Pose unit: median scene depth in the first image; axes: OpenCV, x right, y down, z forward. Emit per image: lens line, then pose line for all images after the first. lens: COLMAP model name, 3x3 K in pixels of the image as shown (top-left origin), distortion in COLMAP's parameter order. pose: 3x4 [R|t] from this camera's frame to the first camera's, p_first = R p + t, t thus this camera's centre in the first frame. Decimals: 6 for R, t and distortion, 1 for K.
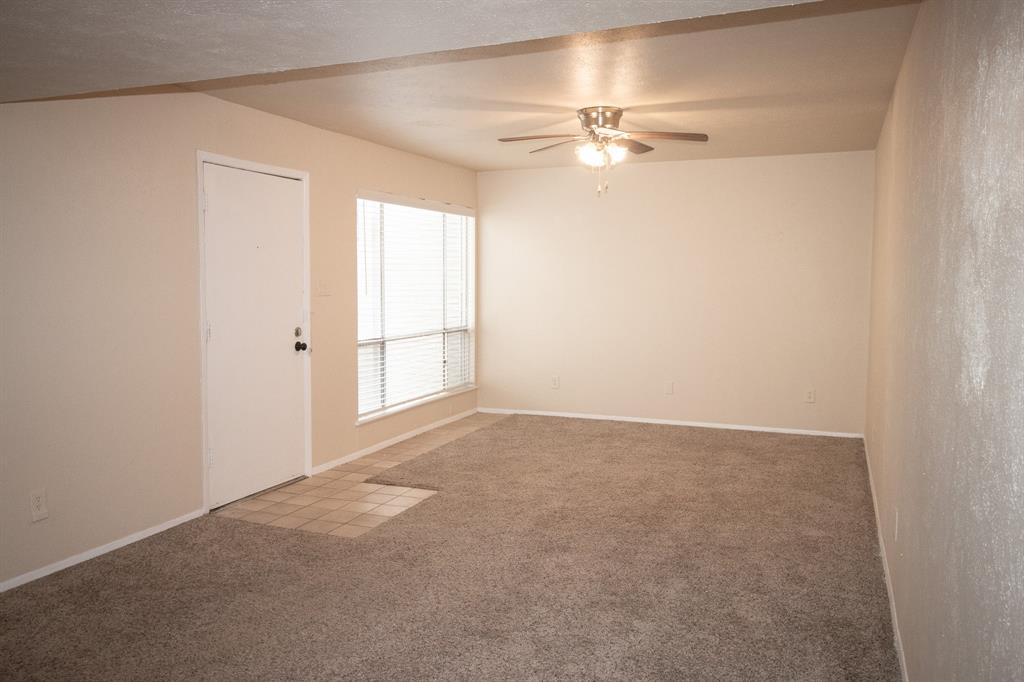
lens RADIAL K [[801.0, 0, 508.7], [0, 801.0, 334.9], [0, 0, 1]] dist [0.010102, 0.014301]
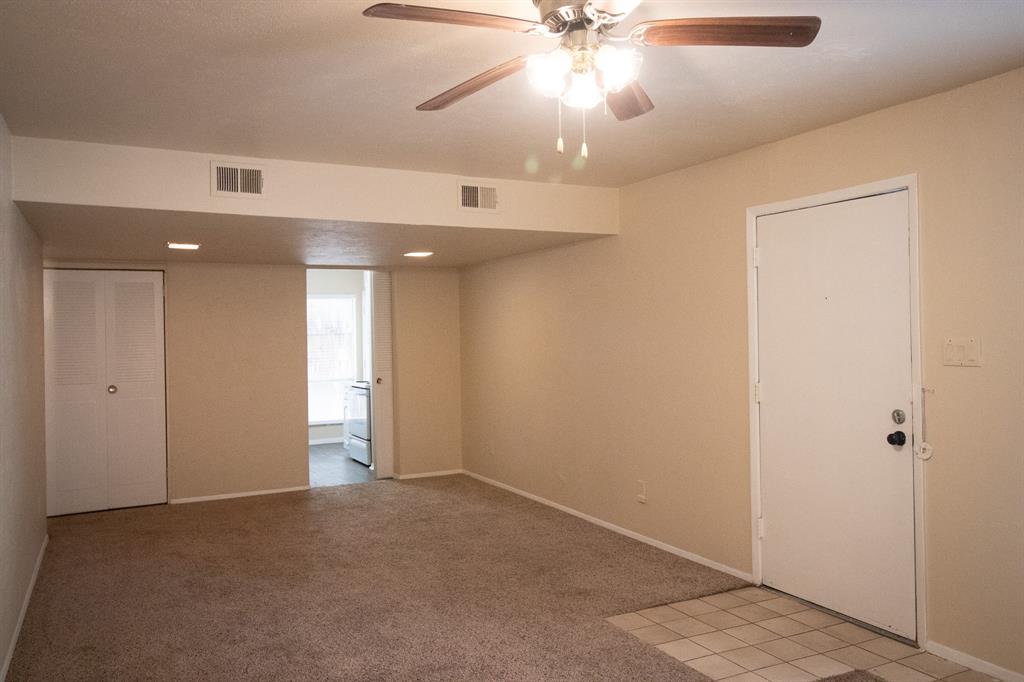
lens RADIAL K [[801.0, 0, 508.7], [0, 801.0, 334.9], [0, 0, 1]] dist [0.010102, 0.014301]
pose [[-0.652140, 0.010762, -0.758022, 0.502254], [-0.039541, 0.998055, 0.048188, -0.100241], [0.757066, 0.061399, -0.650447, 1.297022]]
